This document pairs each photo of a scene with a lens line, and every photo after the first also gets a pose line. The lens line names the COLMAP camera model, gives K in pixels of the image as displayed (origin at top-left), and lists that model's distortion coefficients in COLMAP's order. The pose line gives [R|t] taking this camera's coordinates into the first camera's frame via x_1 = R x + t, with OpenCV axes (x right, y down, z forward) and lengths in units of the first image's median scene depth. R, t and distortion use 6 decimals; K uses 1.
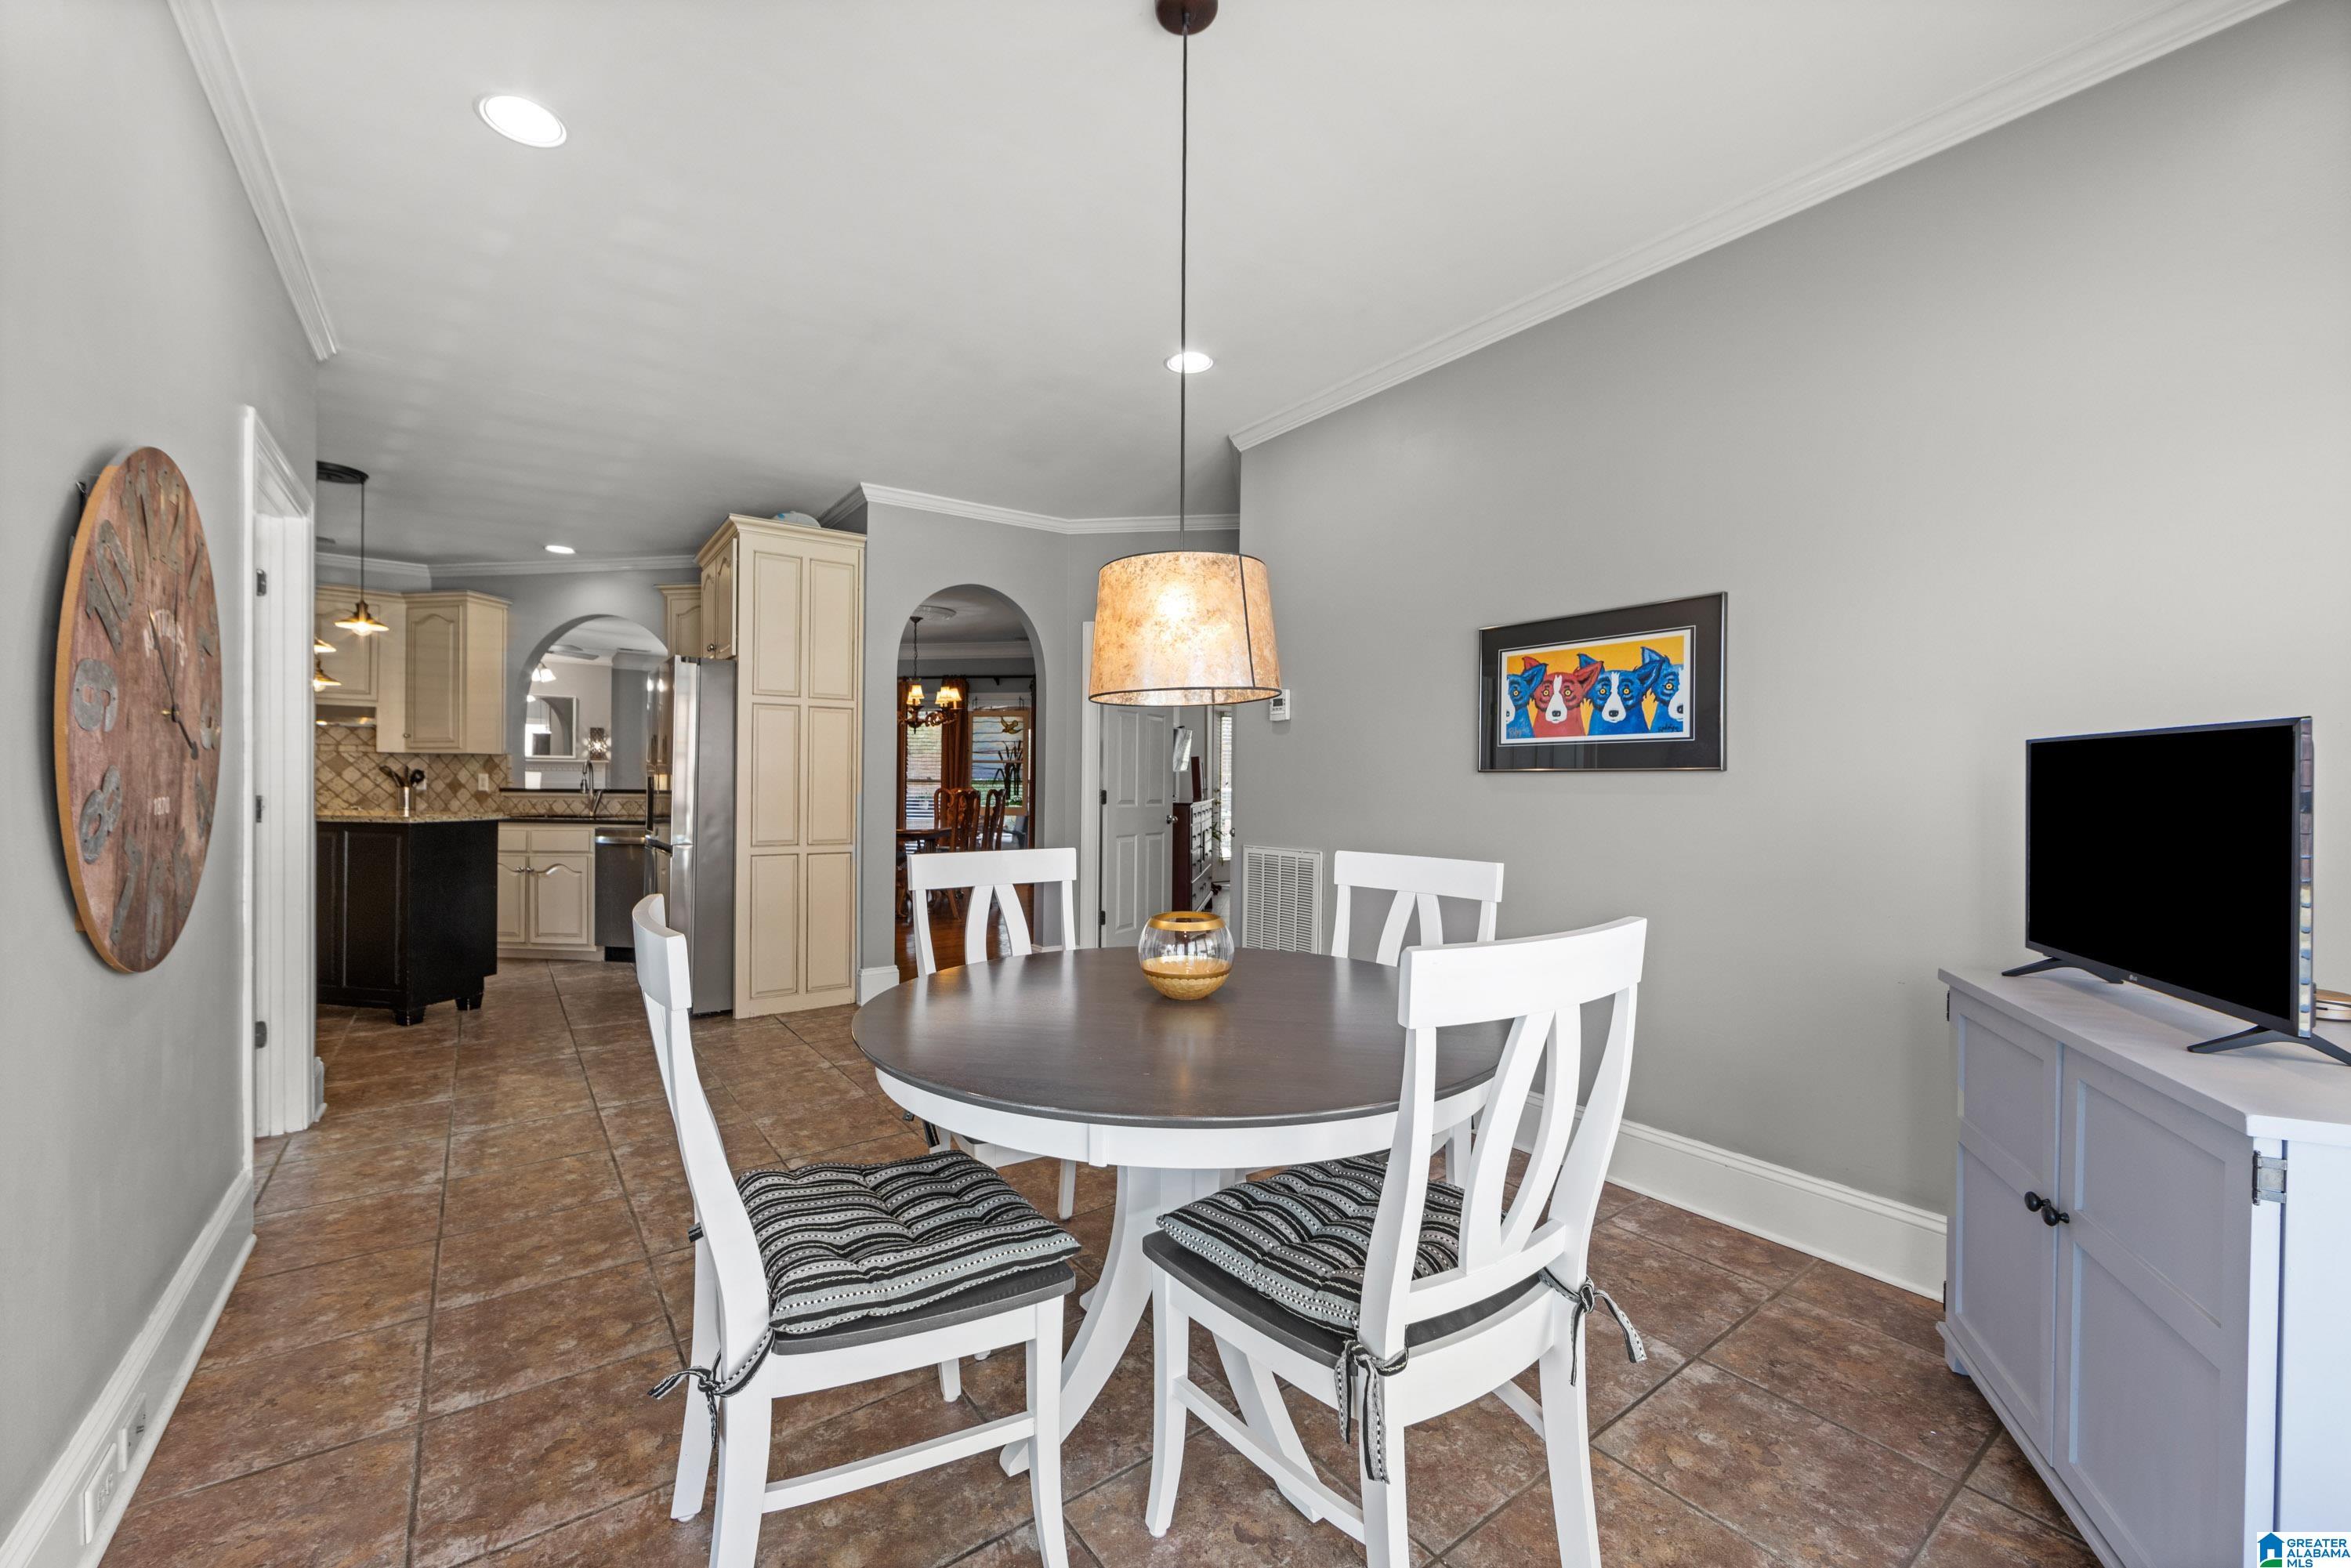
lens RADIAL K [[948.3, 0, 1162.5], [0, 948.3, 778.2], [0, 0, 1]] dist [-0.004064, -0.000027]
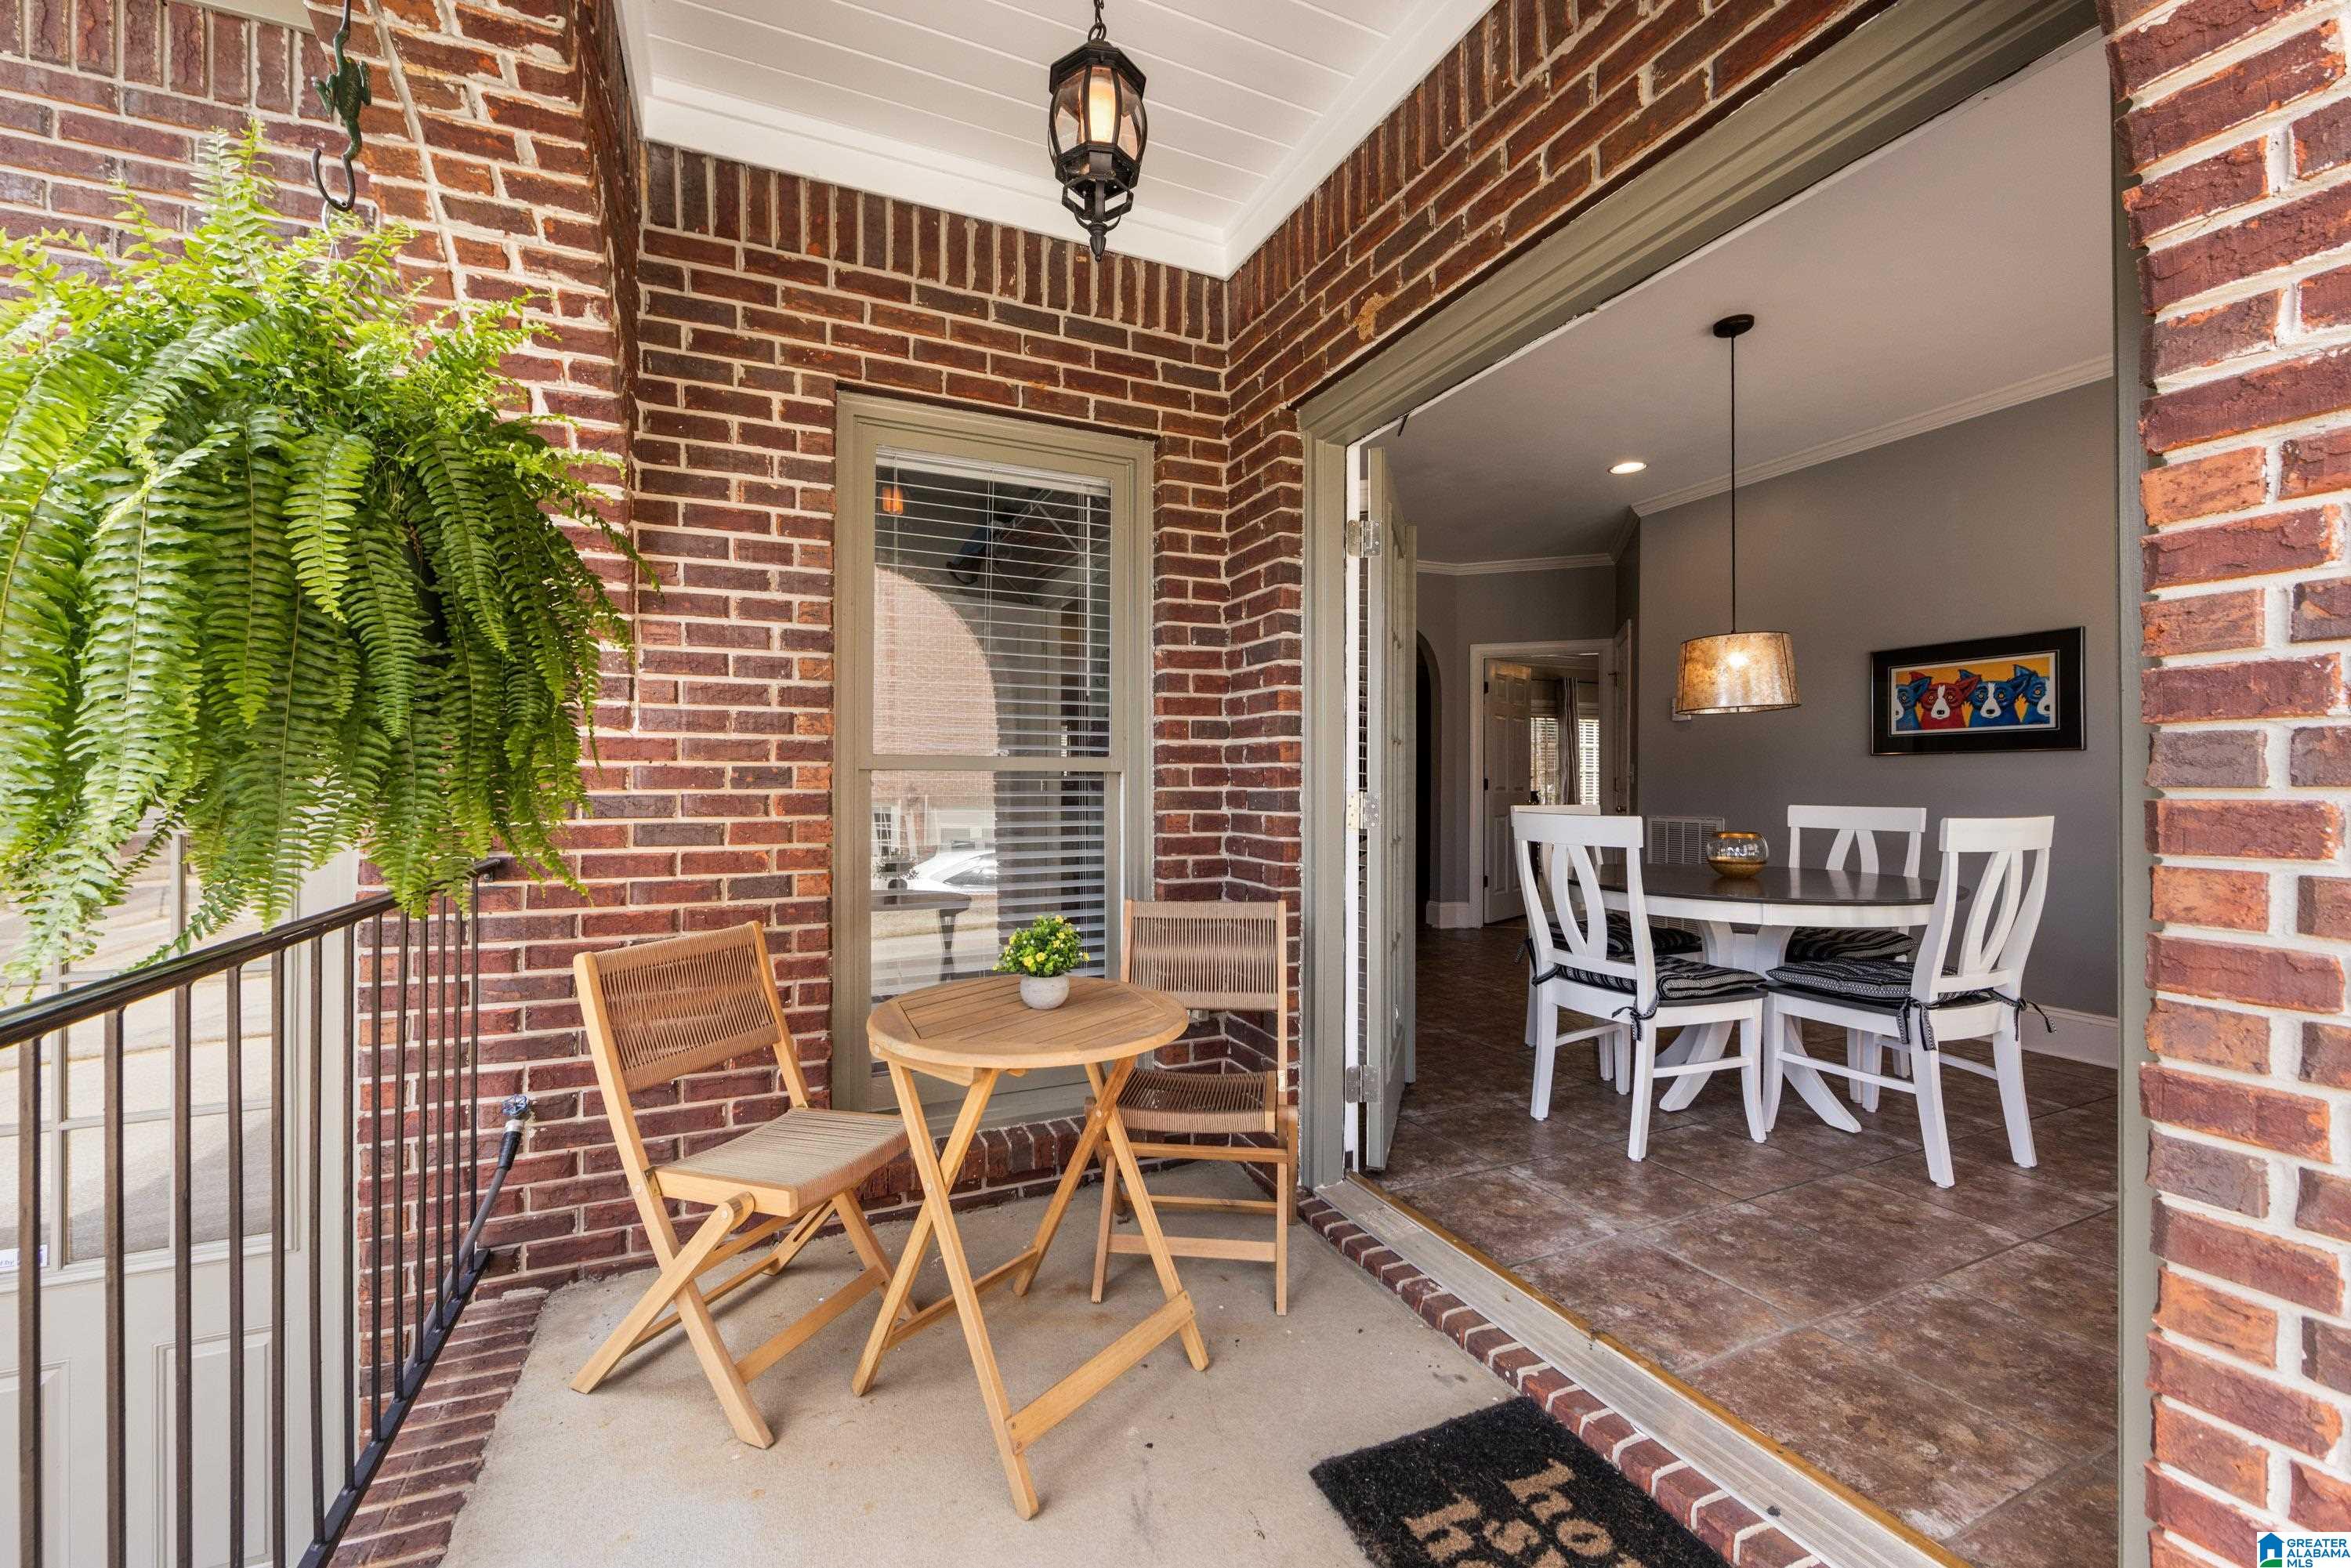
lens RADIAL K [[948.3, 0, 1176.5], [0, 948.3, 769.6], [0, 0, 1]] dist [-0.004064, -0.000027]
pose [[0.977140, -0.010407, -0.212344, -0.427105], [0.008221, 0.999904, -0.011177, 0.025109], [0.212440, 0.009175, 0.977131, -0.660096]]
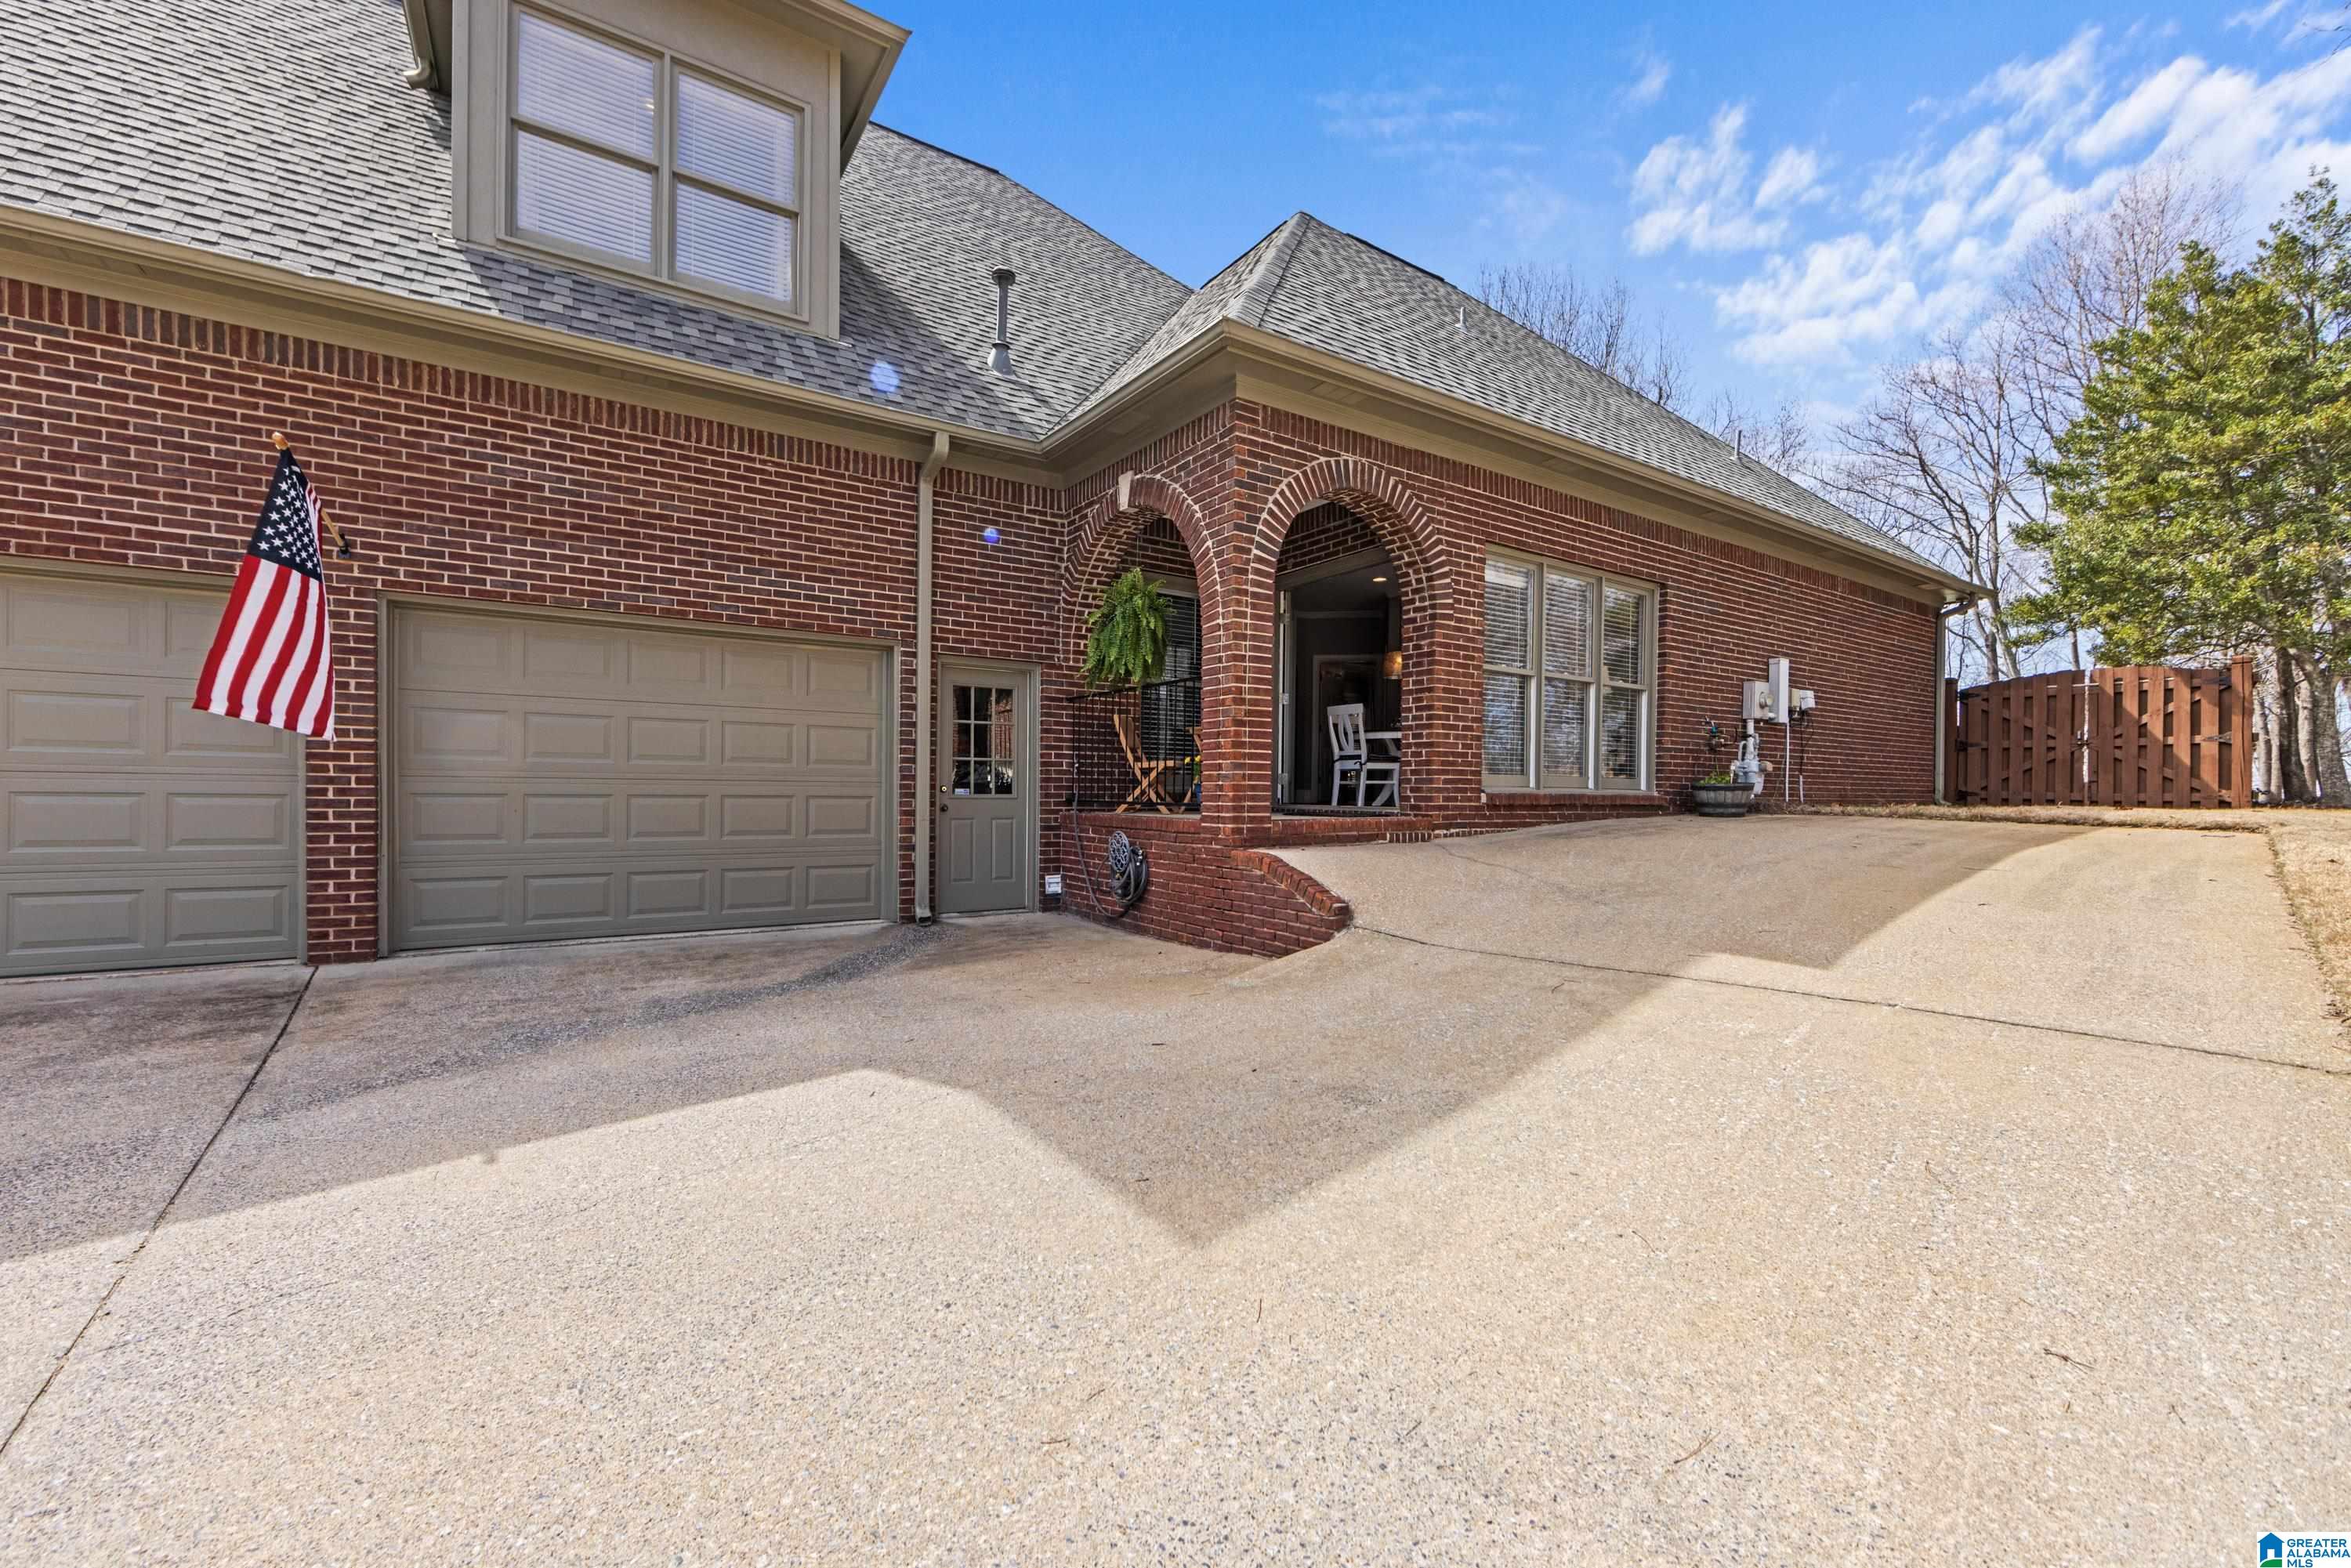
lens RADIAL K [[936.2, 0, 1186.0], [0, 936.2, 791.8], [0, 0, 1]] dist [-0.012175, -0.000389]
pose [[0.998936, 0.004493, -0.045892, -0.822378], [-0.004531, 0.999989, -0.000722, 0.697397], [0.045889, 0.000930, 0.998946, -4.969724]]
